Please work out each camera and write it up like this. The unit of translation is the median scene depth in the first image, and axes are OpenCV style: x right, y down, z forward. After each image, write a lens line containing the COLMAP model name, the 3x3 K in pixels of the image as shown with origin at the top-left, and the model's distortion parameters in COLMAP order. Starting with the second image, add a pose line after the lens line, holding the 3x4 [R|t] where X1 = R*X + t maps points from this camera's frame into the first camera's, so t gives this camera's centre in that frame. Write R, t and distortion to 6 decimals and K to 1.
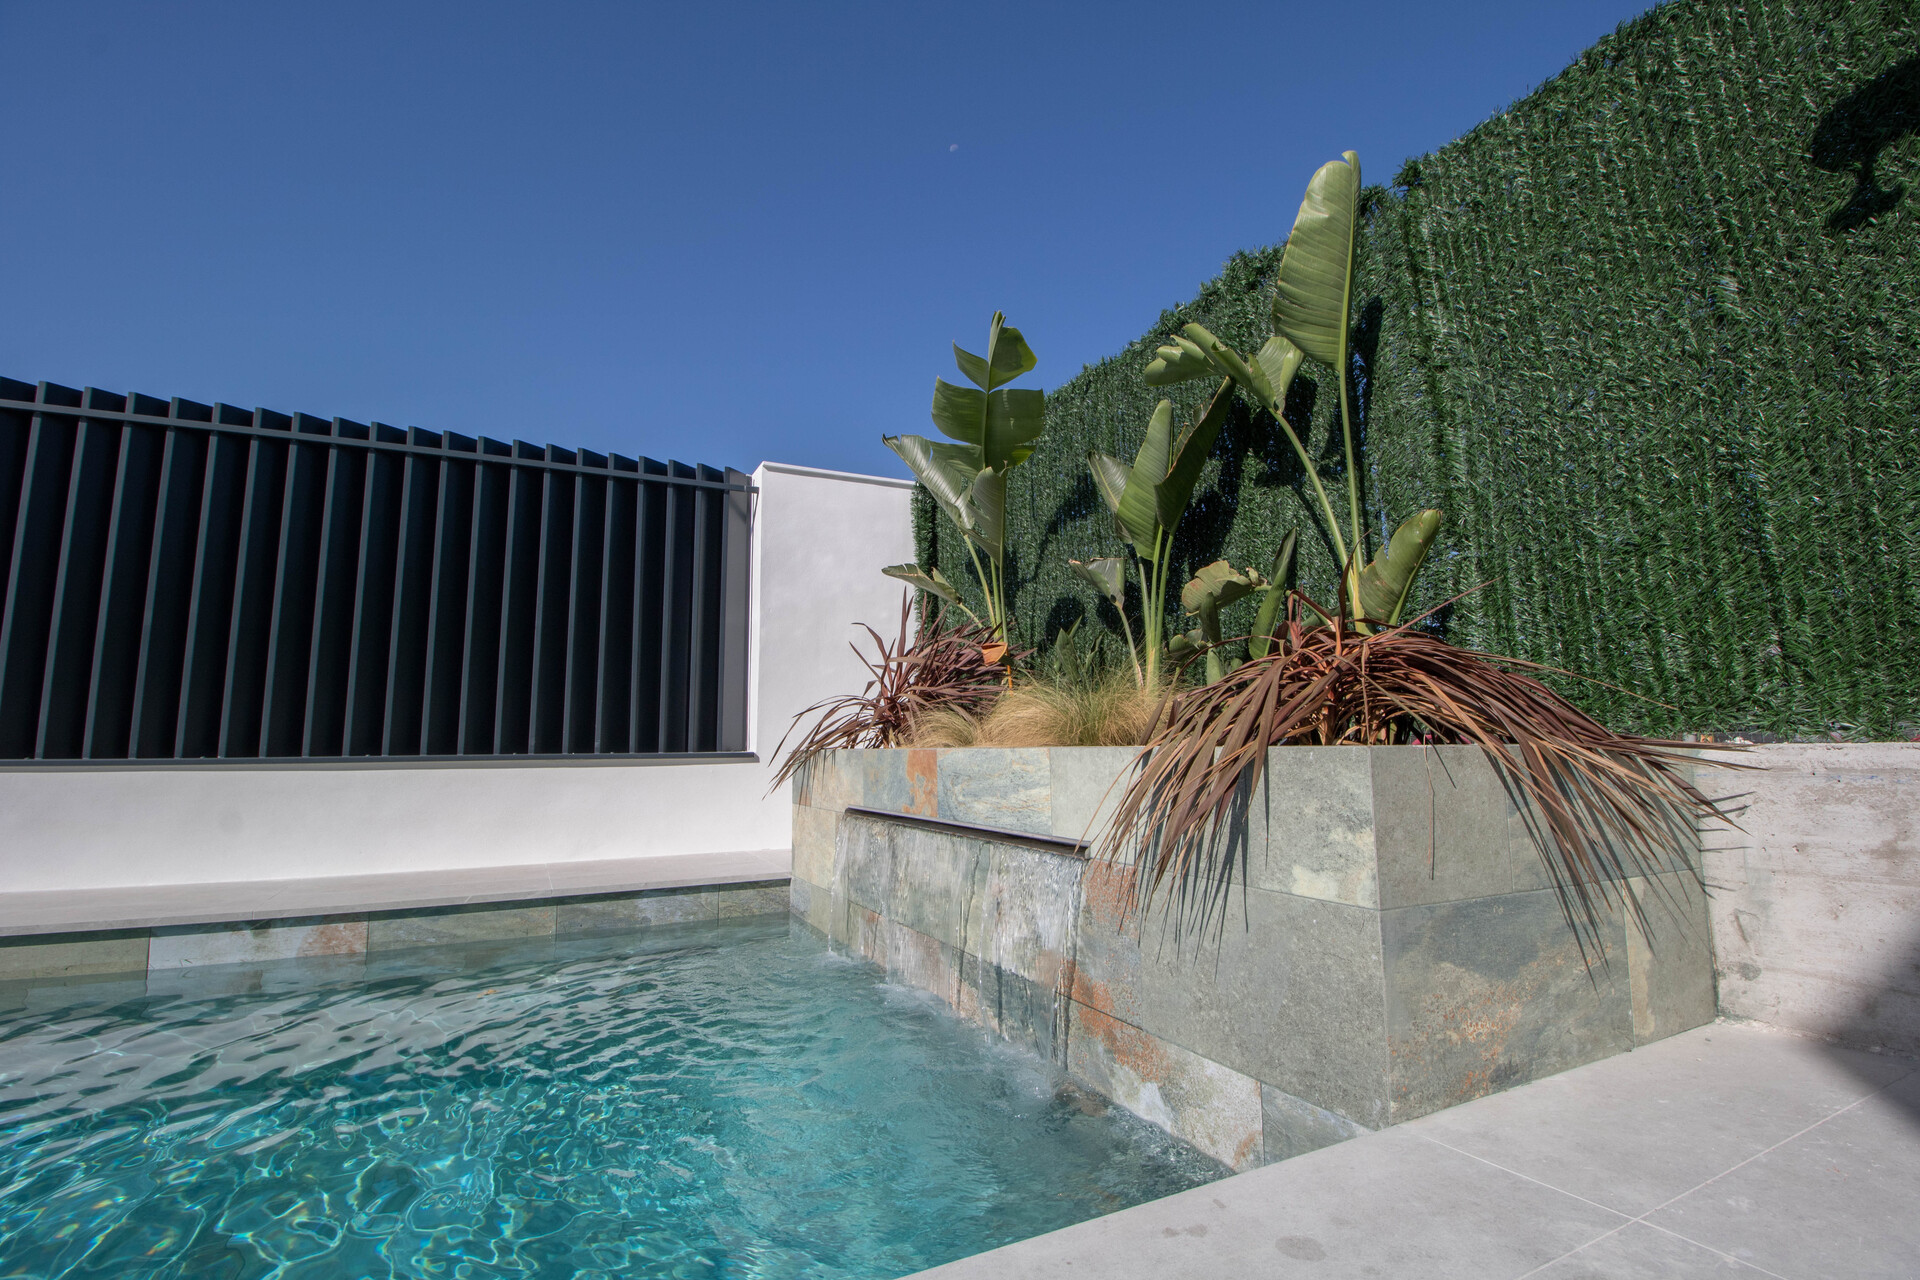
lens RADIAL K [[886.2, 0, 980.5], [0, 886.2, 636.6], [0, 0, 1]] dist [-0.003447, -0.010324]
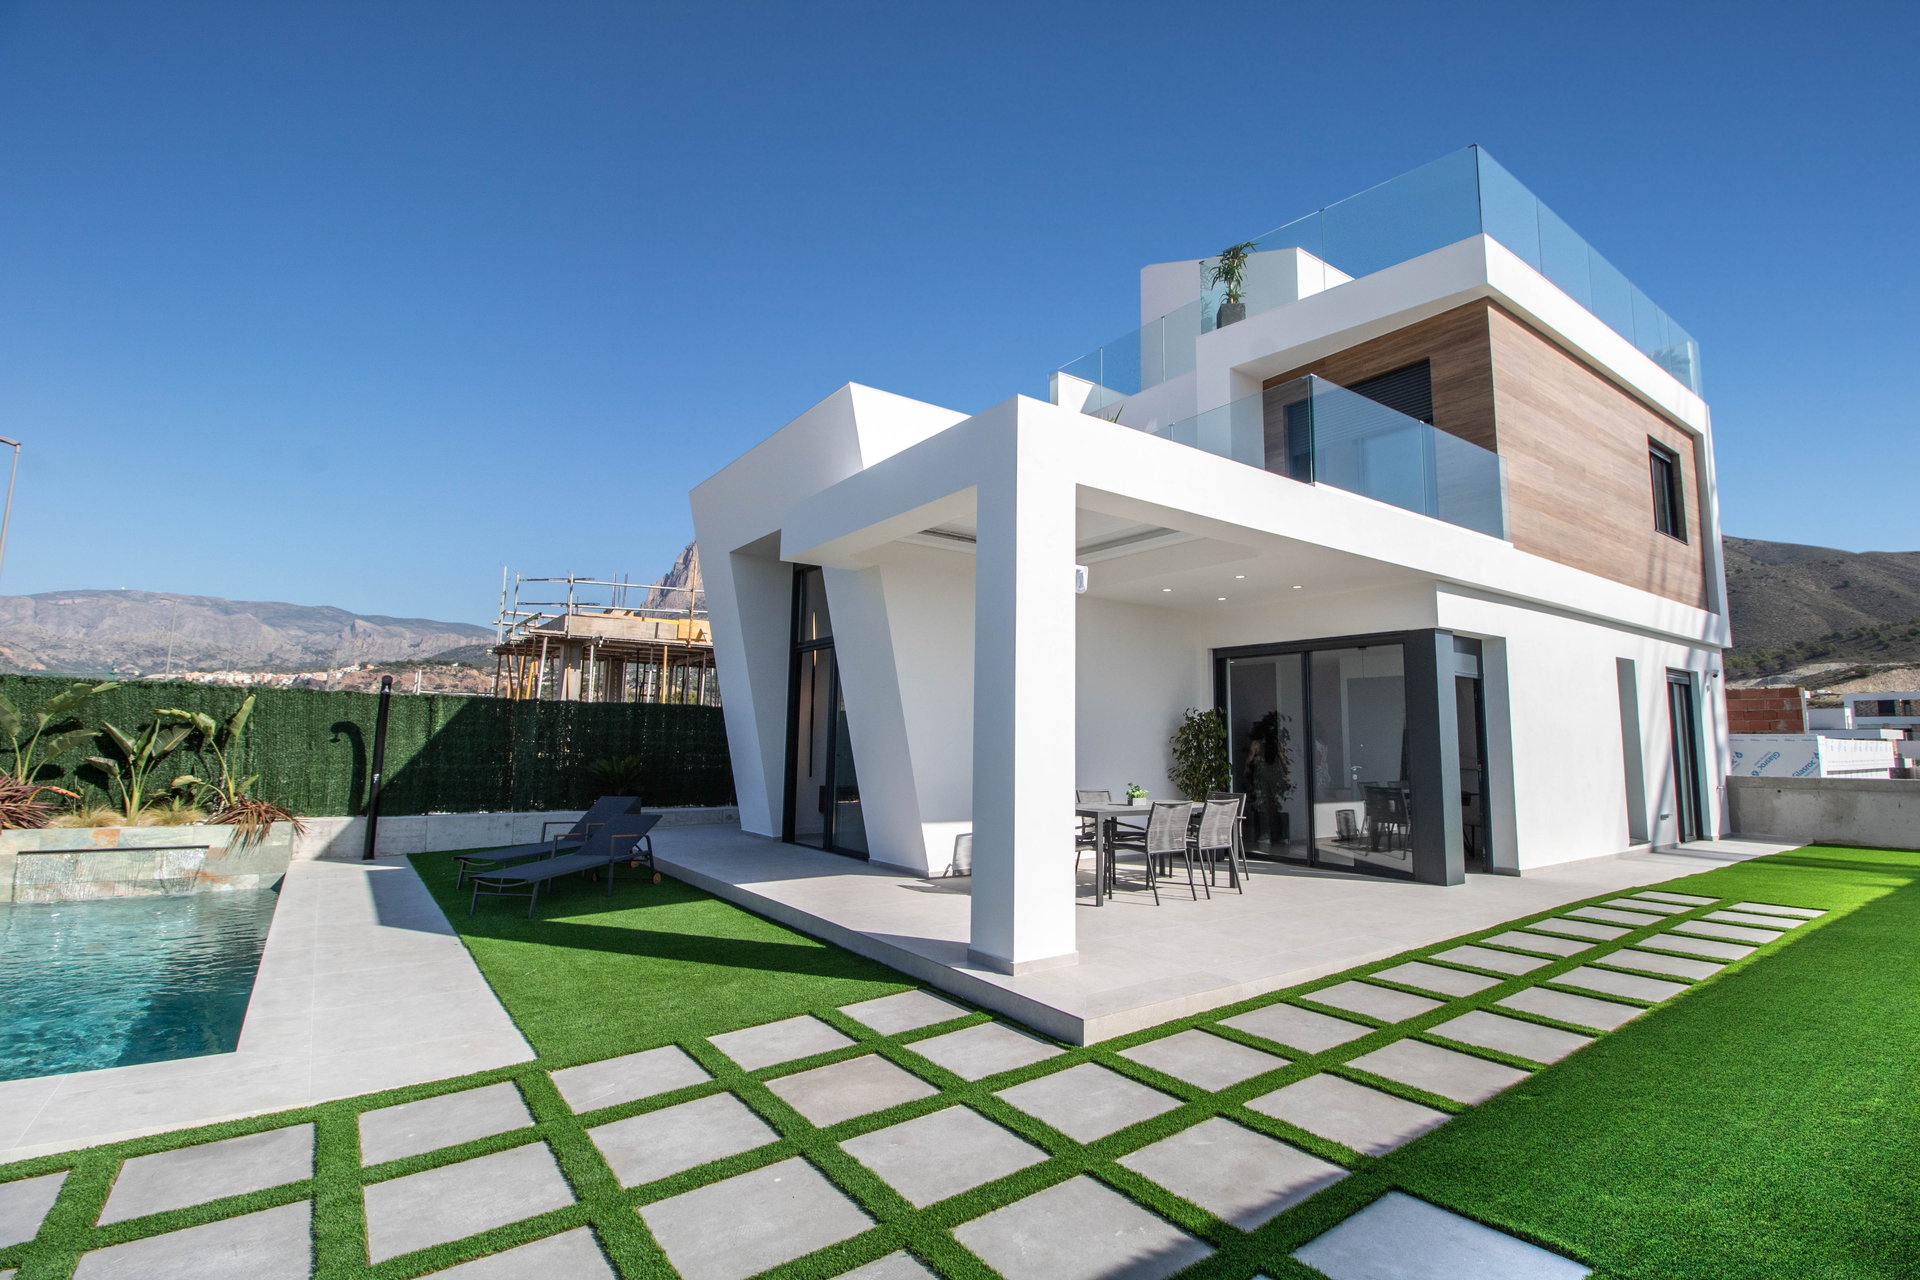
lens RADIAL K [[886.2, 0, 973.9], [0, 886.2, 629.6], [0, 0, 1]] dist [-0.003447, -0.010324]
pose [[-0.150695, 0.129380, 0.980077, -4.564638], [-0.139475, 0.978700, -0.150644, -0.675089], [-0.978692, -0.159398, -0.129440, -1.987366]]
